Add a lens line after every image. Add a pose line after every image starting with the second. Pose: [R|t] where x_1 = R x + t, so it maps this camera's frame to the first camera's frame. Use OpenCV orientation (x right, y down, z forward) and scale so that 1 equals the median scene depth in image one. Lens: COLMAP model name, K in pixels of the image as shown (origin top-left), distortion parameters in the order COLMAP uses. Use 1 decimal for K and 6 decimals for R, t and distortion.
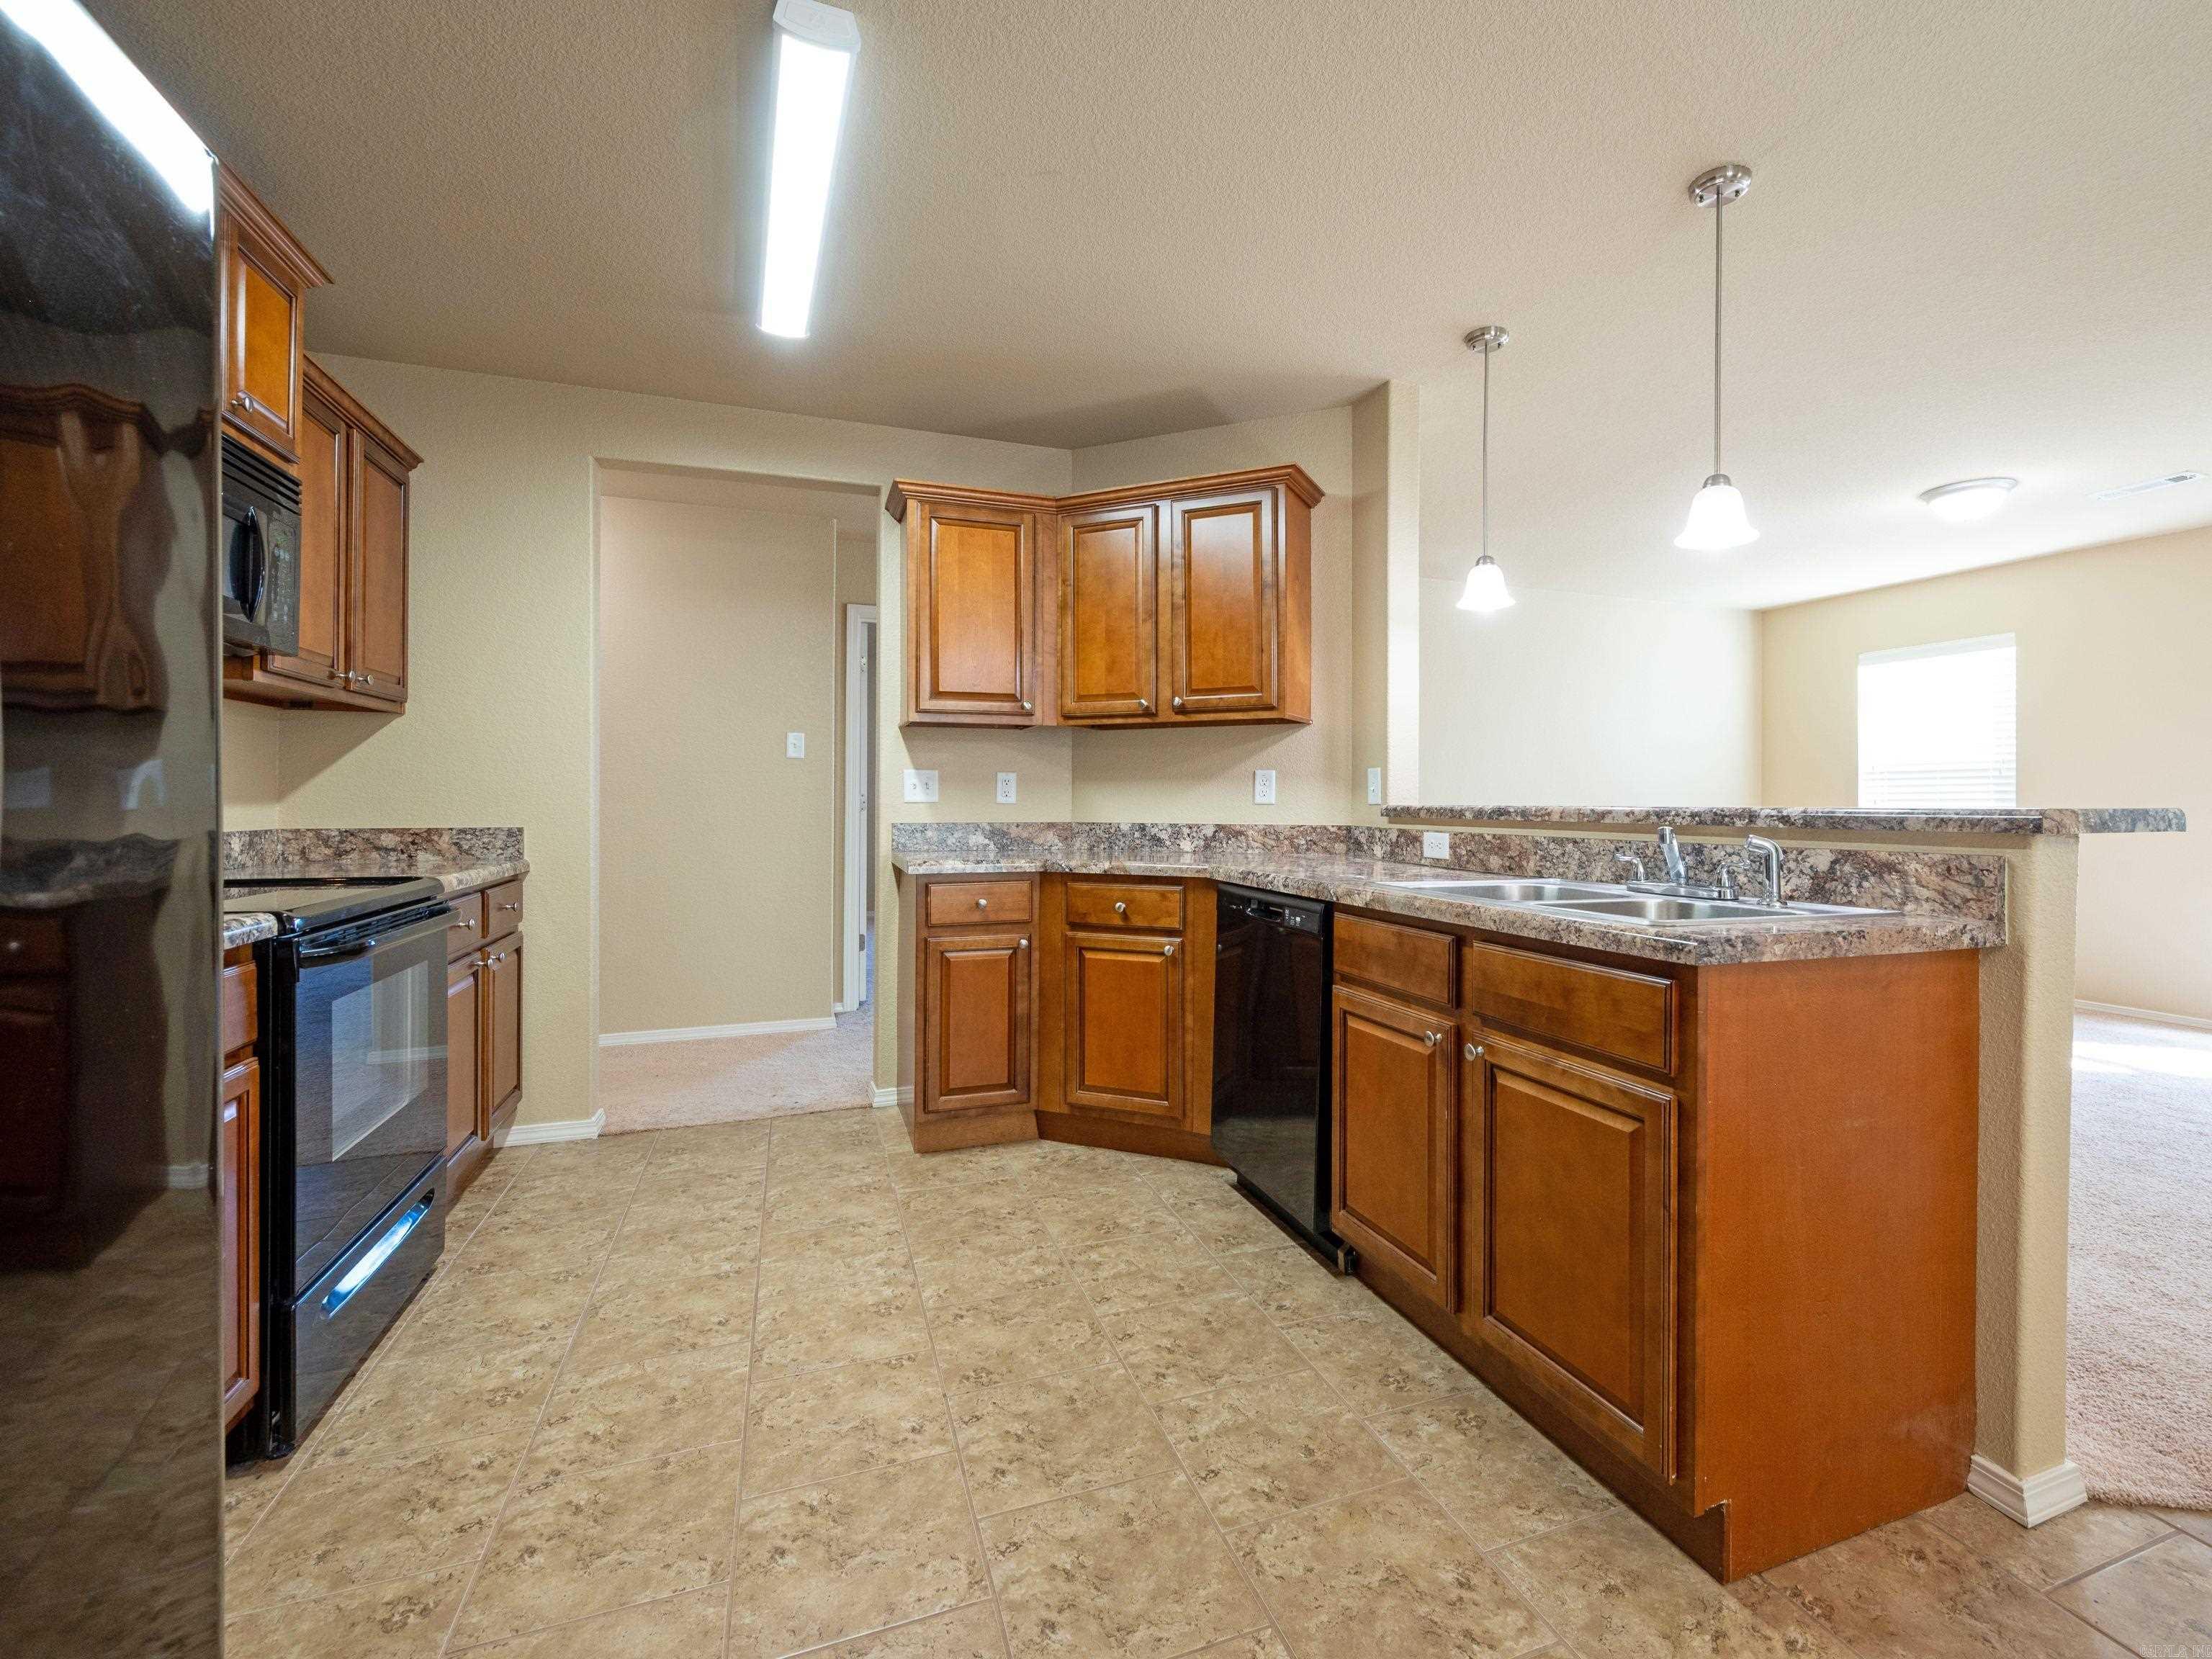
lens RADIAL K [[887.0, 0, 1101.5], [0, 887.0, 814.8], [0, 0, 1]] dist [-0.000931, -0.000270]
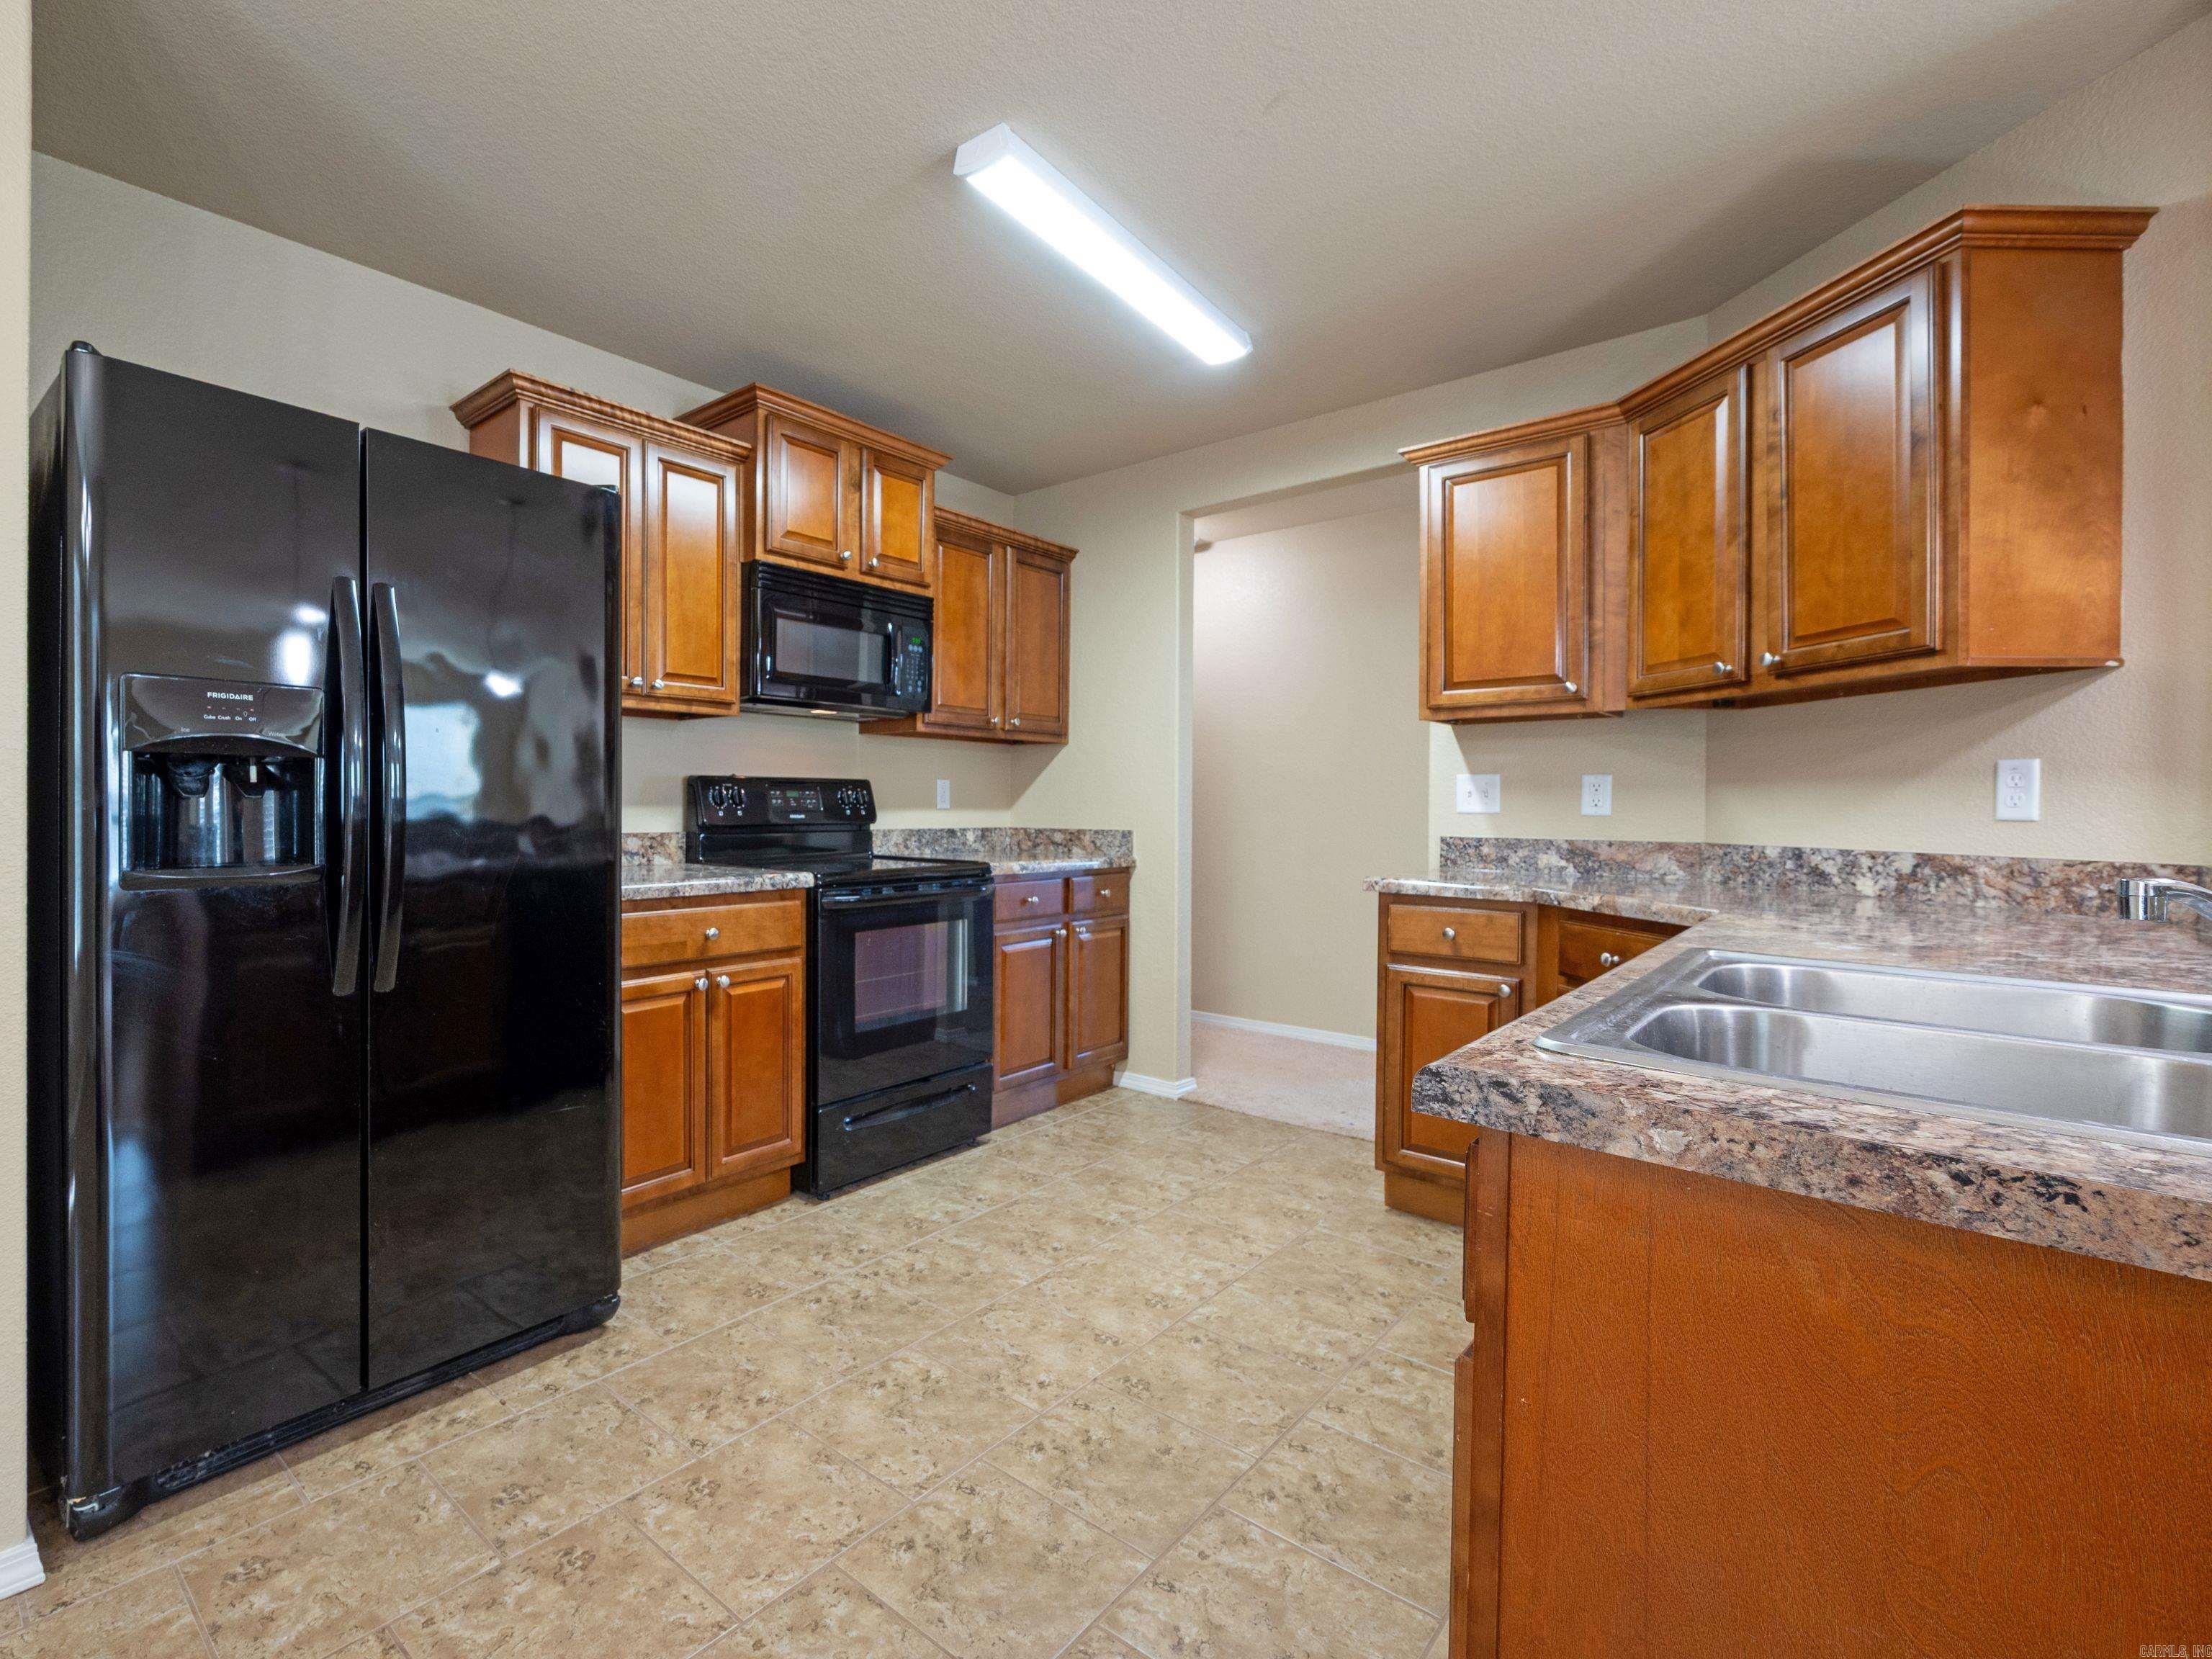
lens RADIAL K [[989.1, 0, 1106.0], [0, 989.1, 829.5], [0, 0, 1]] dist [-0.000702, -0.000201]
pose [[0.542547, 0.021189, -0.839758, 0.456154], [-0.020041, 0.999724, 0.012277, -0.002968], [0.839787, 0.010168, 0.542821, 0.215845]]
